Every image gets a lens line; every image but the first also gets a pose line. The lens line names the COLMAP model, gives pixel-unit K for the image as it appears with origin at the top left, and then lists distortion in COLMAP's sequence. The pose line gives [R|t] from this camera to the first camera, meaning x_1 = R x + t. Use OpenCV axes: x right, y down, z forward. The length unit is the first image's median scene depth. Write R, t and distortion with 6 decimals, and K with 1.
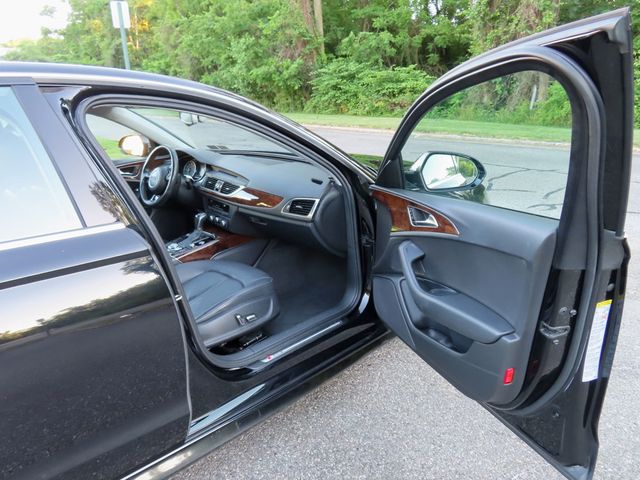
lens RADIAL K [[458.2, 0, 320.6], [0, 458.2, 239.6], [0, 0, 1]] dist [-0.008373, 0.003730]
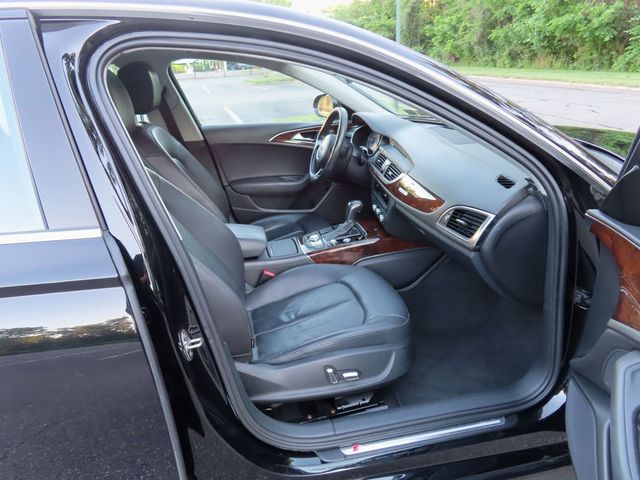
lens RADIAL K [[458.9, 0, 320.0], [0, 458.9, 240.0], [0, 0, 1]] dist [-0.006569, 0.001931]
pose [[0.834323, 0.186734, -0.518686, 0.086686], [-0.143813, 0.982029, 0.122216, -0.070718], [0.532187, -0.027373, 0.846184, 0.291589]]
